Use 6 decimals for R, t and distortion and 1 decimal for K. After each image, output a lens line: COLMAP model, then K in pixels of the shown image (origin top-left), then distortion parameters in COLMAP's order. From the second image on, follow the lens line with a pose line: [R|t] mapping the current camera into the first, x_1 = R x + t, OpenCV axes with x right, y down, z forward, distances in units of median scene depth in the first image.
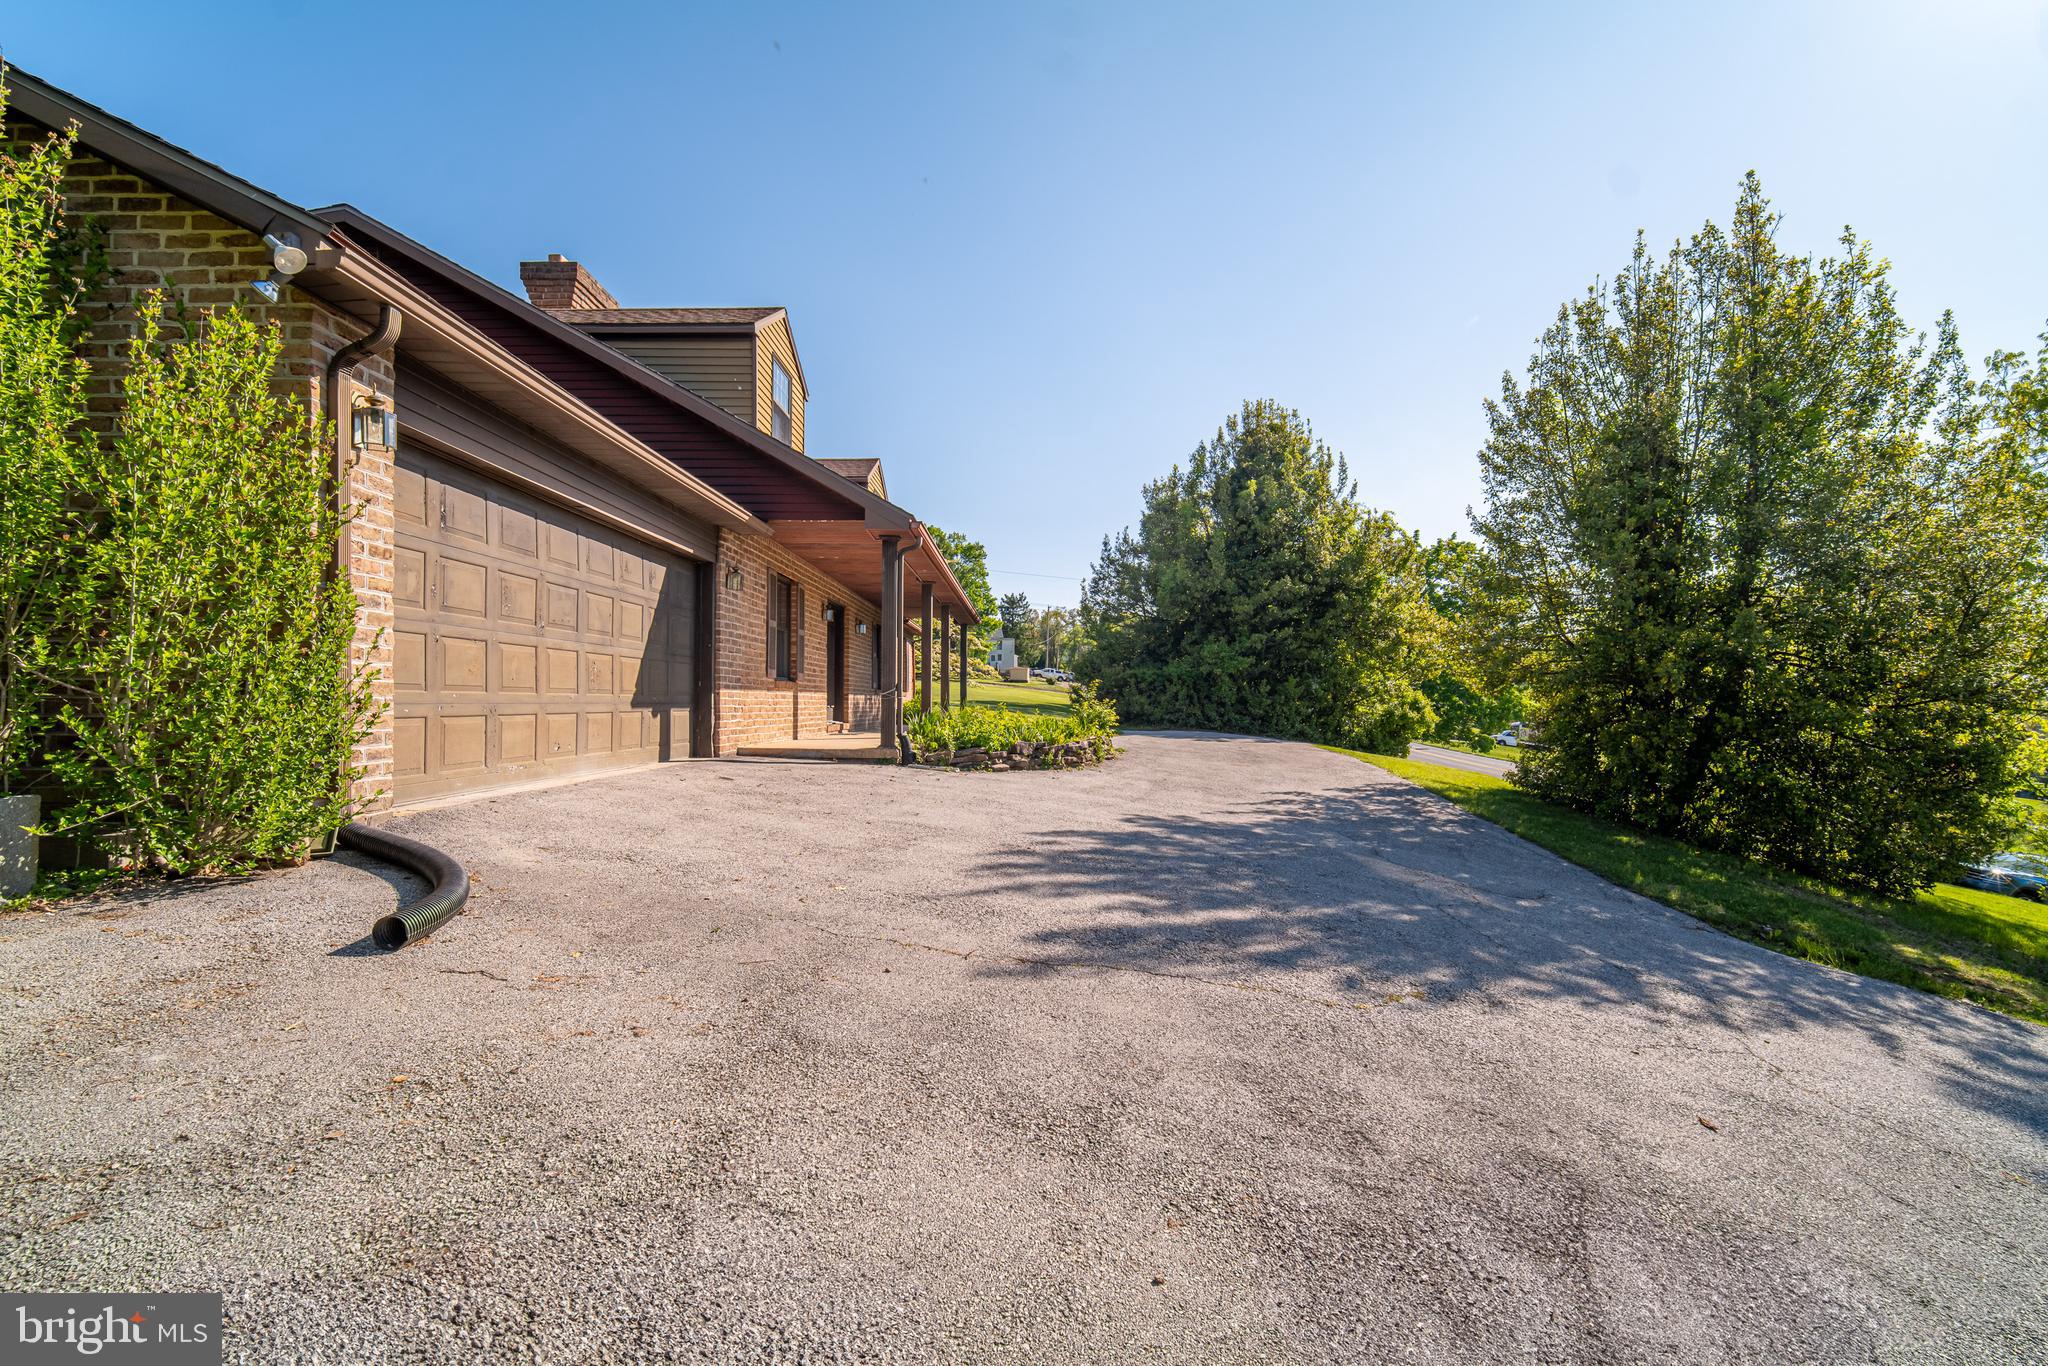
lens RADIAL K [[918.5, 0, 1014.2], [0, 918.5, 702.9], [0, 0, 1]] dist [-0.005474, 0.001494]
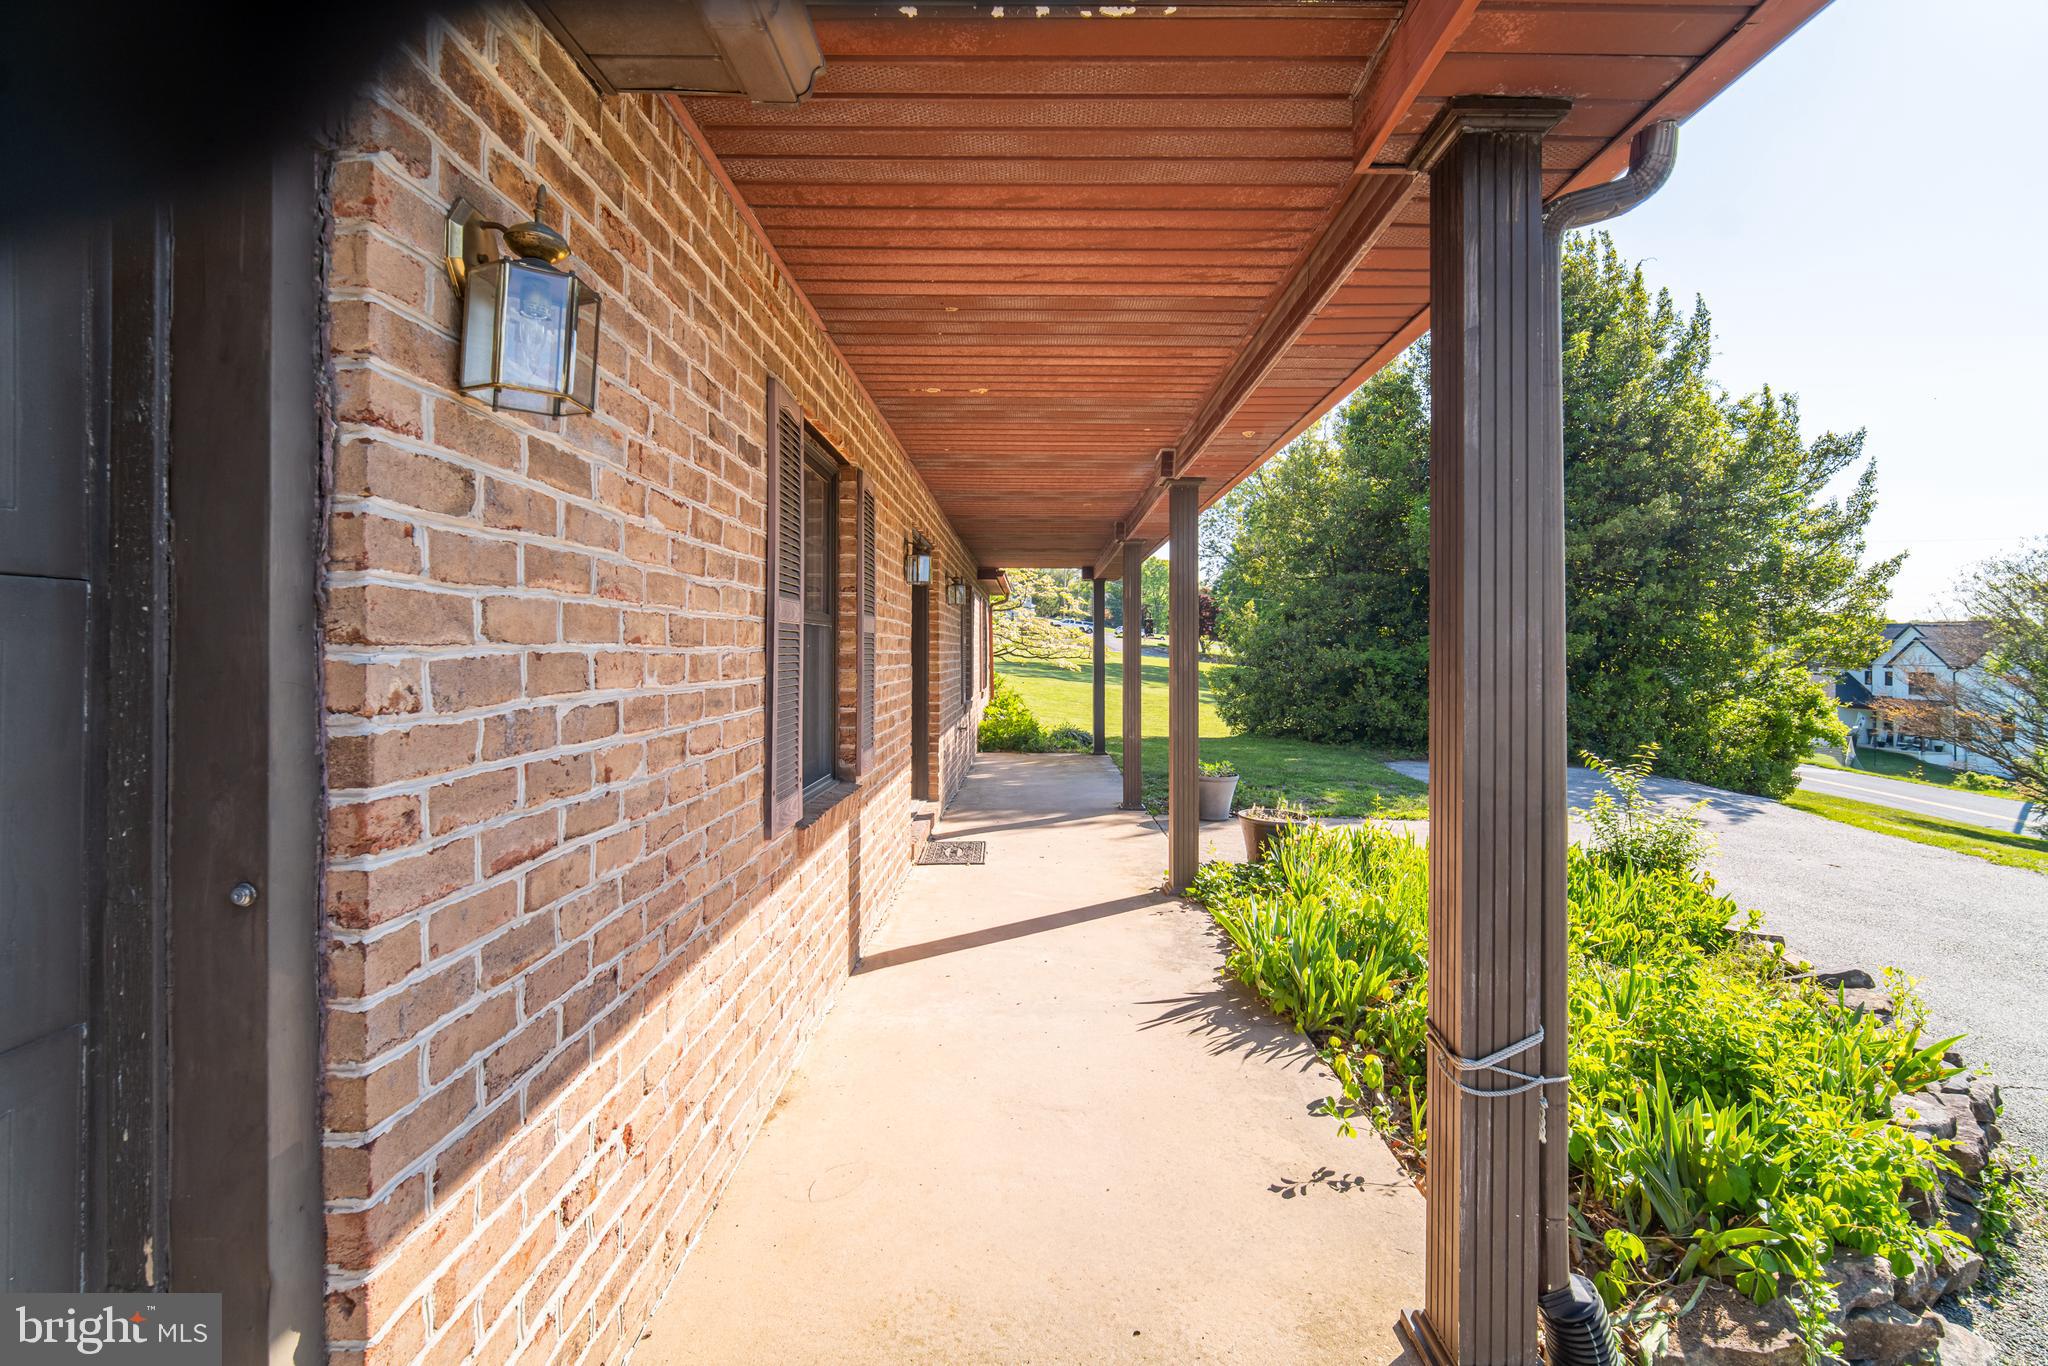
lens RADIAL K [[918.5, 0, 1011.2], [0, 918.5, 645.6], [0, 0, 1]] dist [-0.005474, 0.001494]
pose [[0.999977, -0.003933, 0.005581, -0.214952], [0.003947, 0.999989, -0.002561, -0.080574], [-0.005571, 0.002583, 0.999981, 0.790926]]
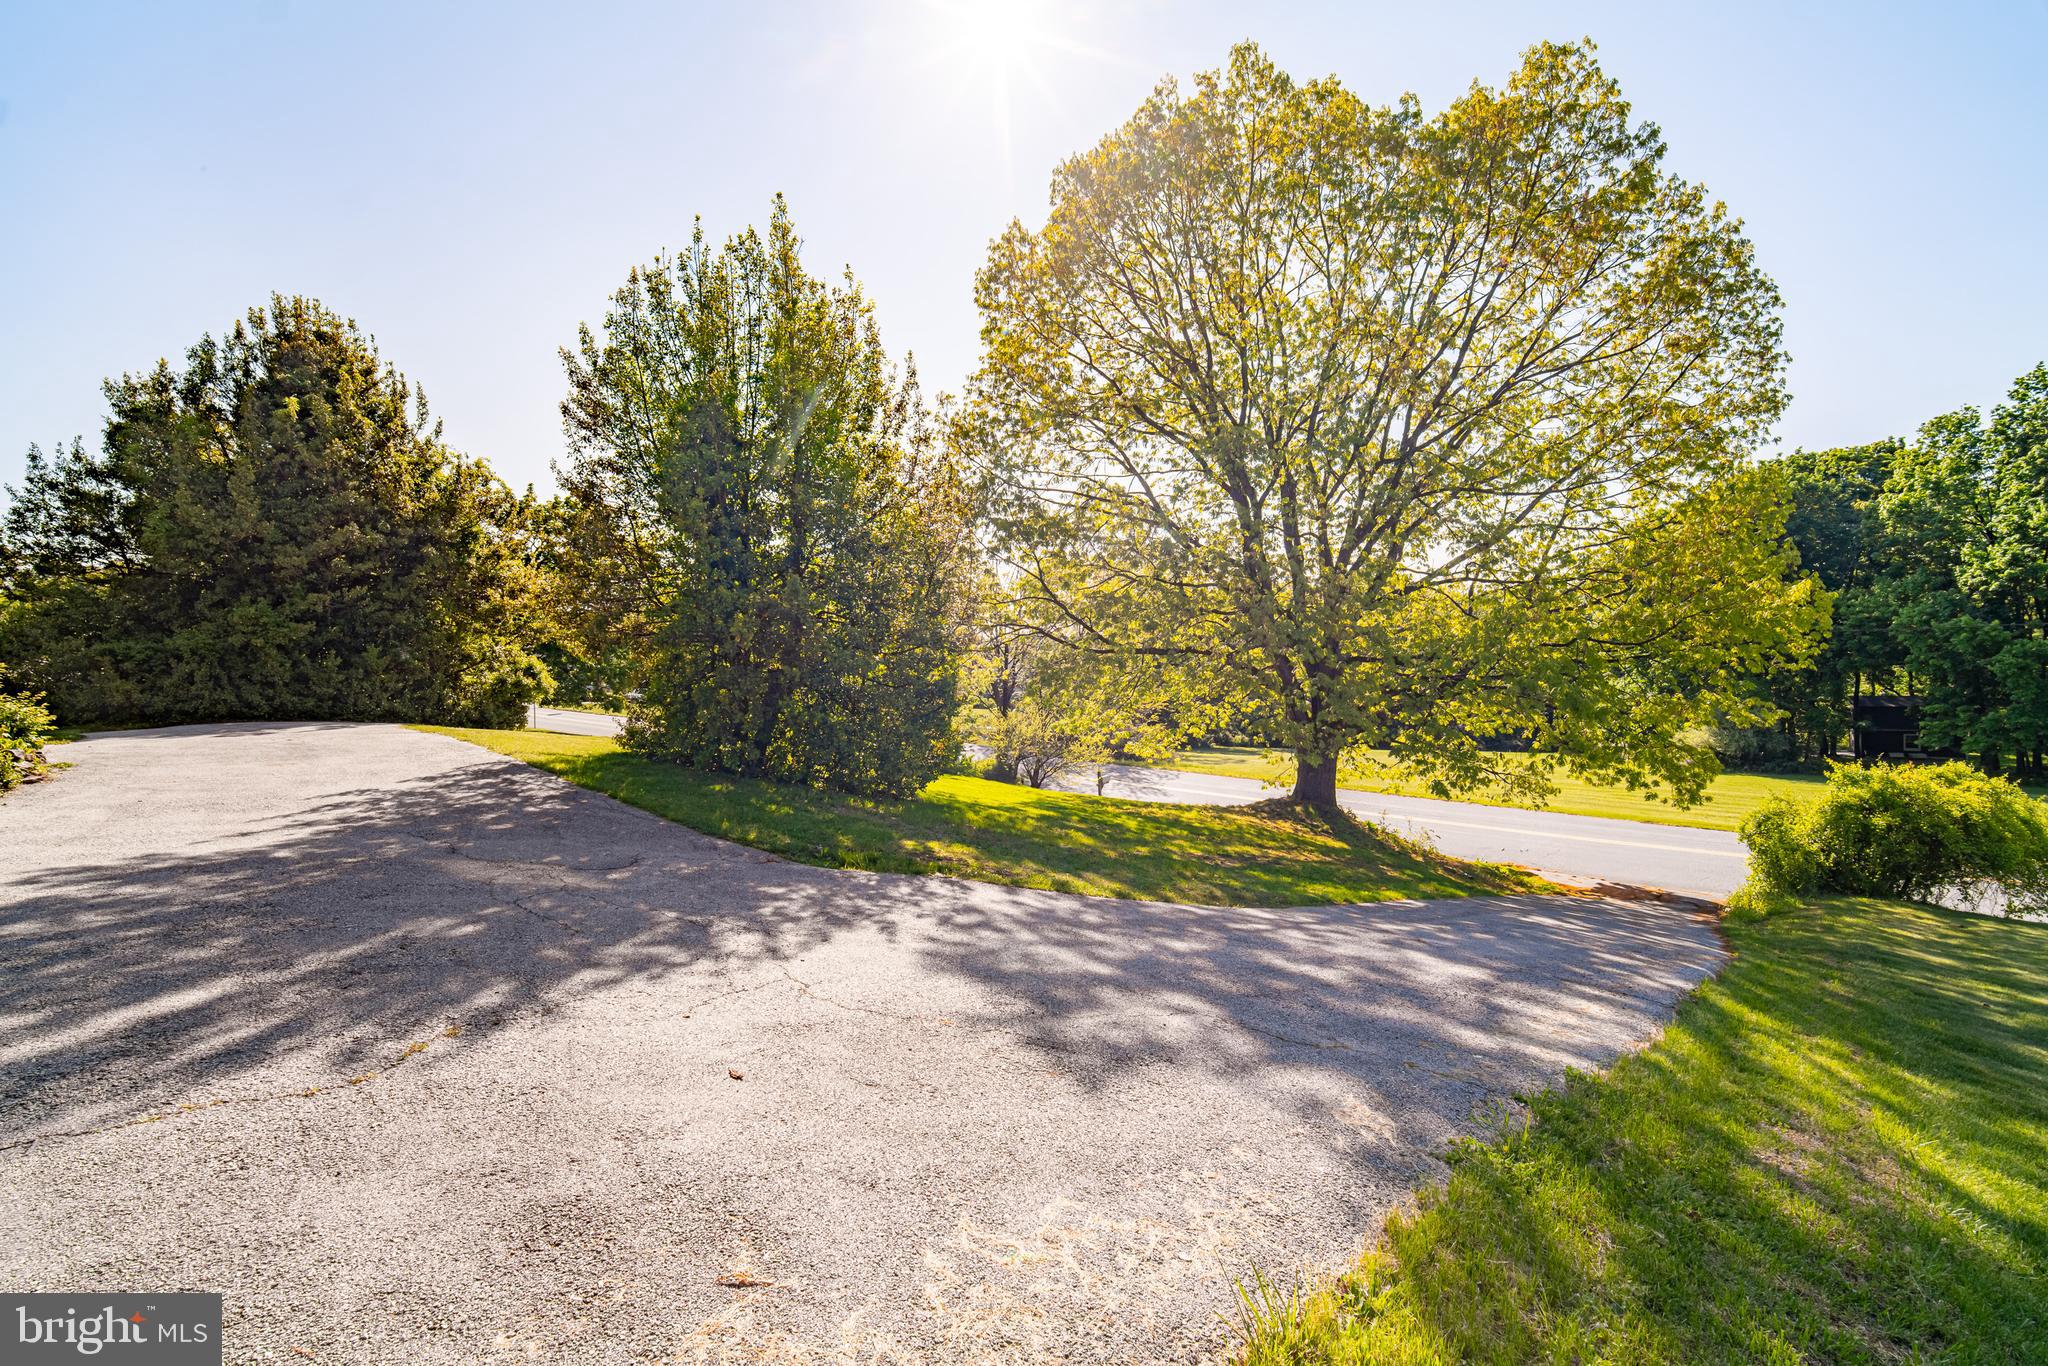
lens RADIAL K [[918.5, 0, 1027.6], [0, 918.5, 693.1], [0, 0, 1]] dist [-0.005474, 0.001494]
pose [[0.631183, -0.077676, 0.771735, 0.063594], [0.052325, 0.996970, 0.057552, -0.004286], [-0.773867, 0.004055, 0.633335, 0.030507]]
